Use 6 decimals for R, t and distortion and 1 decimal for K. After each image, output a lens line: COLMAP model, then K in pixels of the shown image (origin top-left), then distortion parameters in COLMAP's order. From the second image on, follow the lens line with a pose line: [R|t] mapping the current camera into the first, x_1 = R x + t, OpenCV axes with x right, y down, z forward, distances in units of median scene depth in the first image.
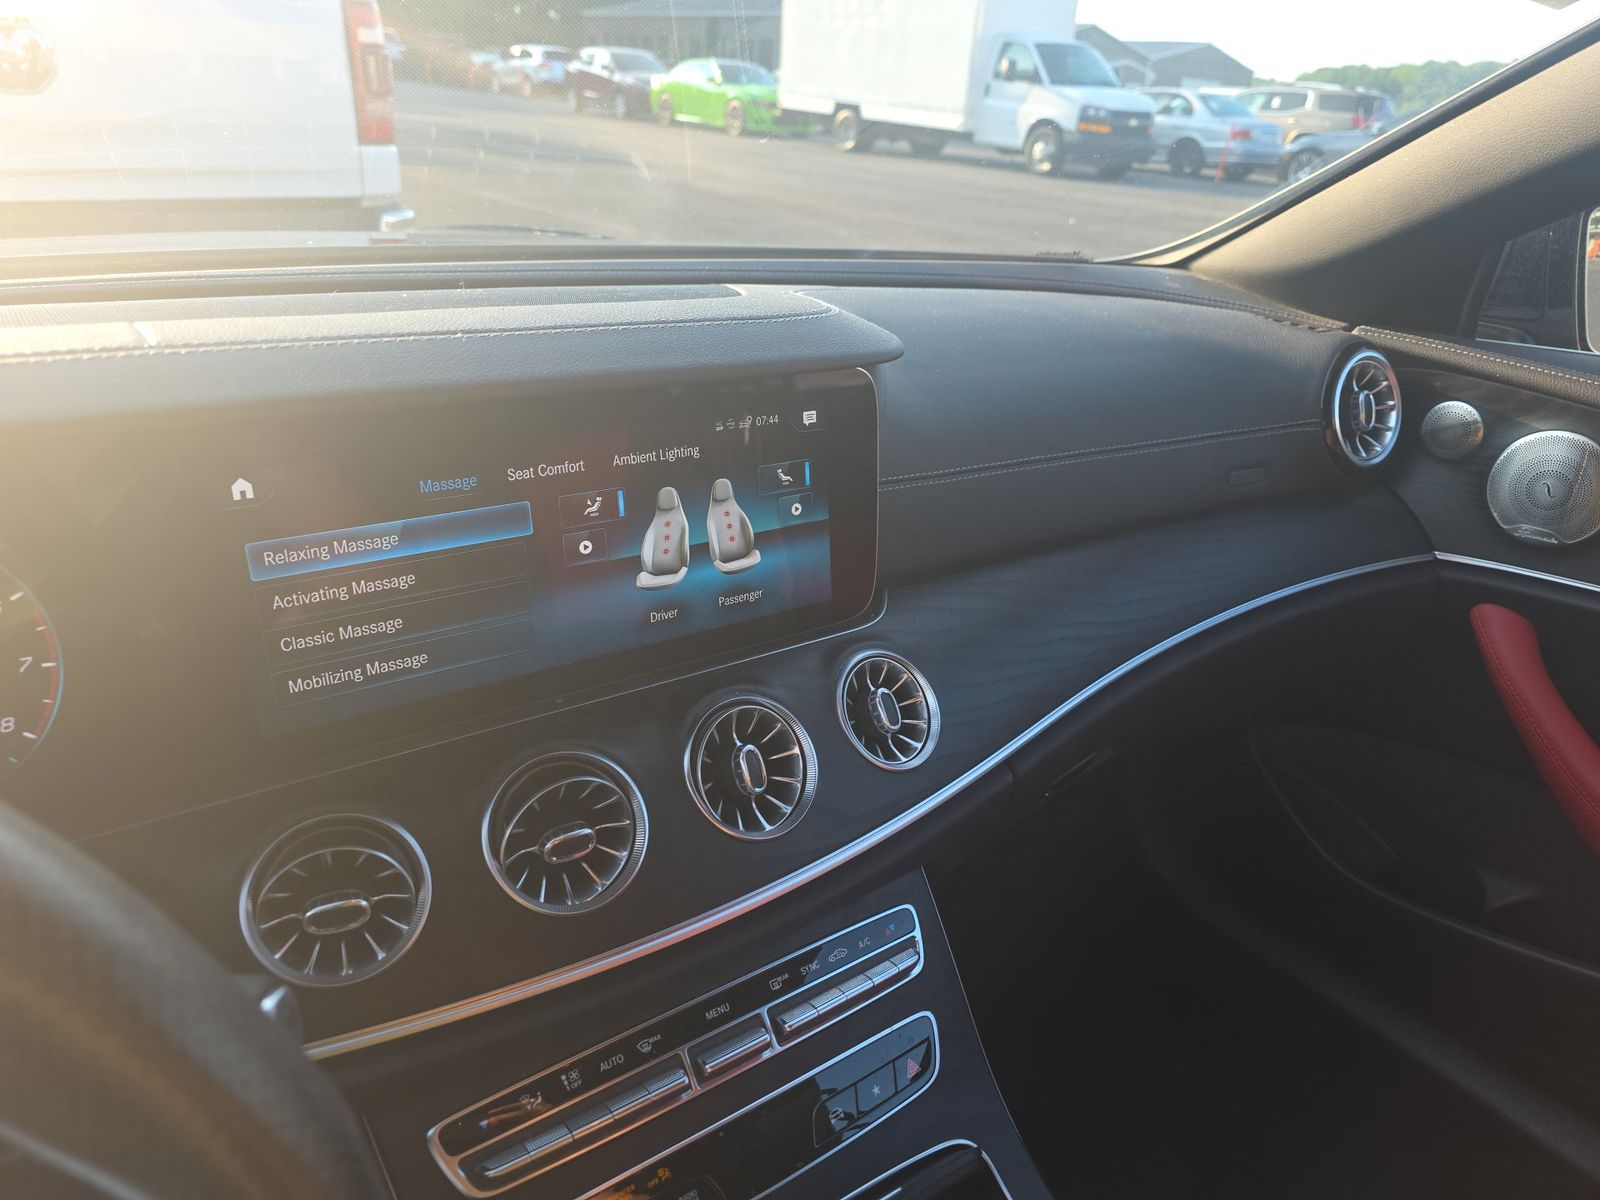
lens RADIAL K [[1053.4, 0, 800.0], [0, 1053.4, 600.0], [0, 0, 1]] dist [0.001391, -0.000822]
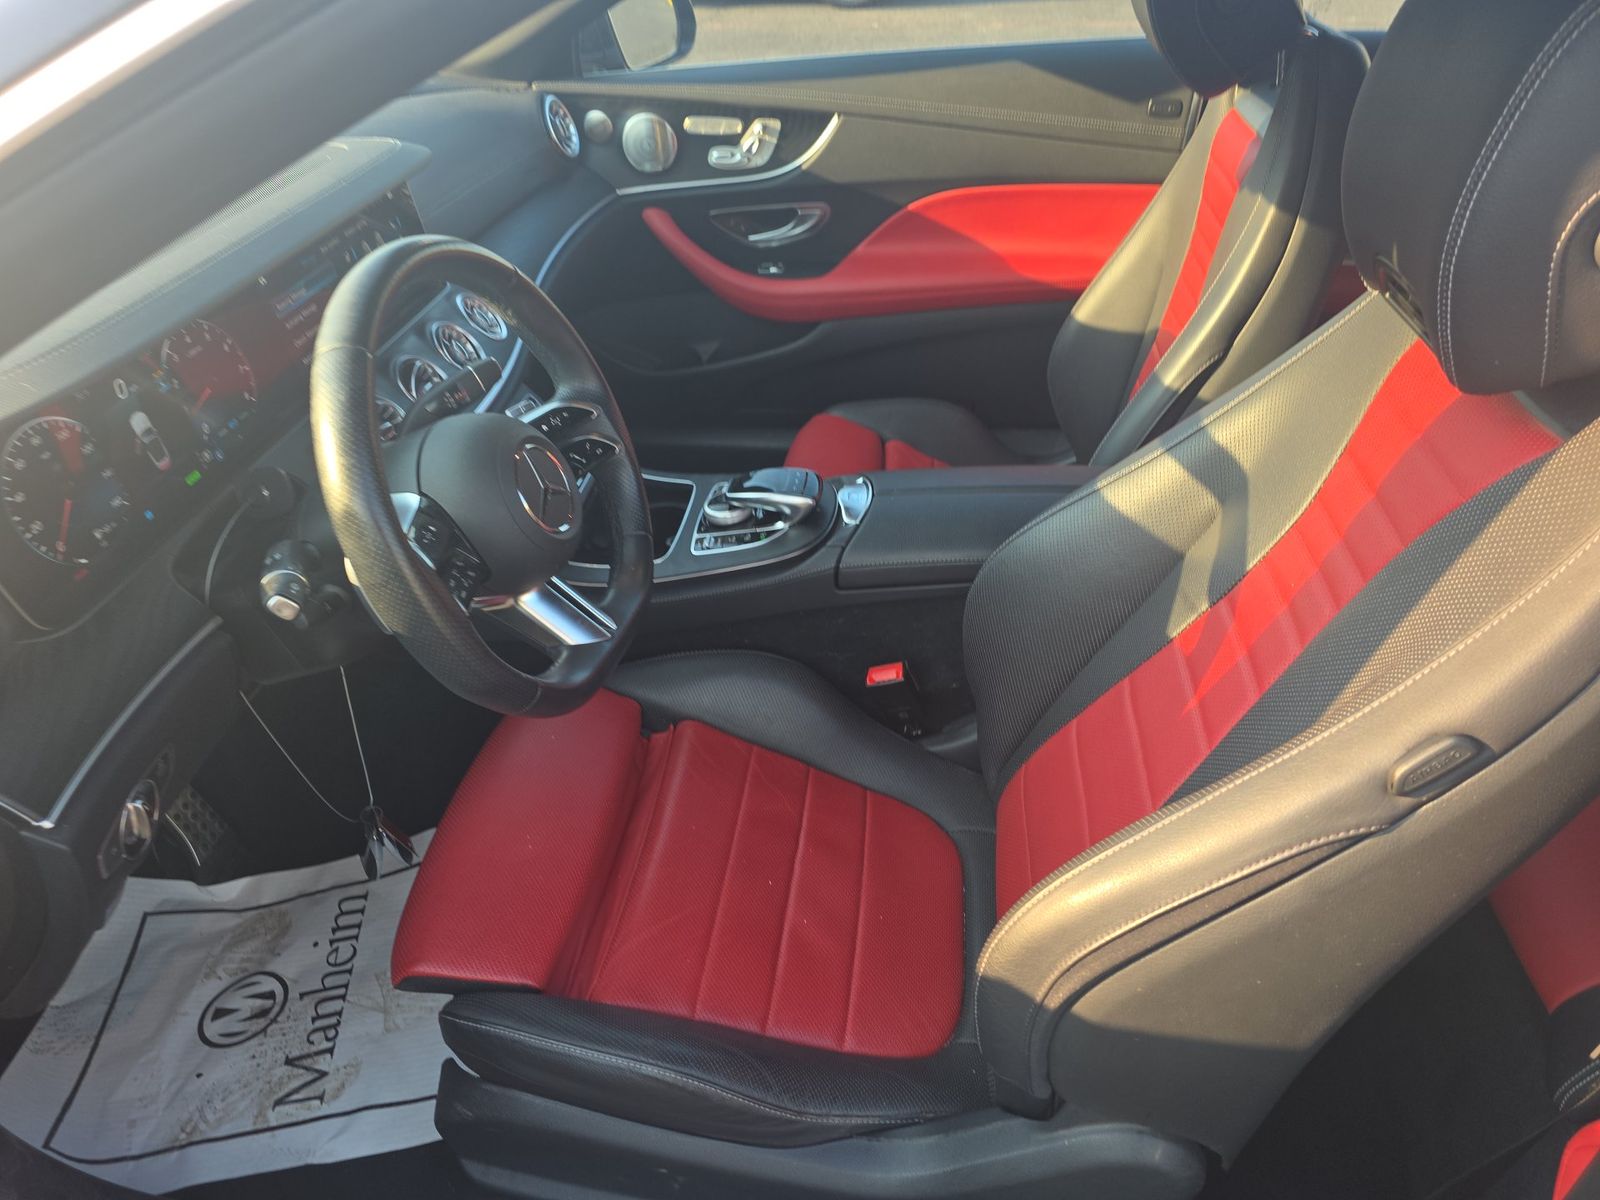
lens RADIAL K [[1053.4, 0, 800.0], [0, 1053.4, 600.0], [0, 0, 1]] dist [0.001391, -0.000822]
pose [[0.670674, -0.492597, 0.554566, -0.665614], [0.356631, 0.869703, 0.341221, 0.072211], [-0.650392, -0.031072, 0.758963, -0.782154]]
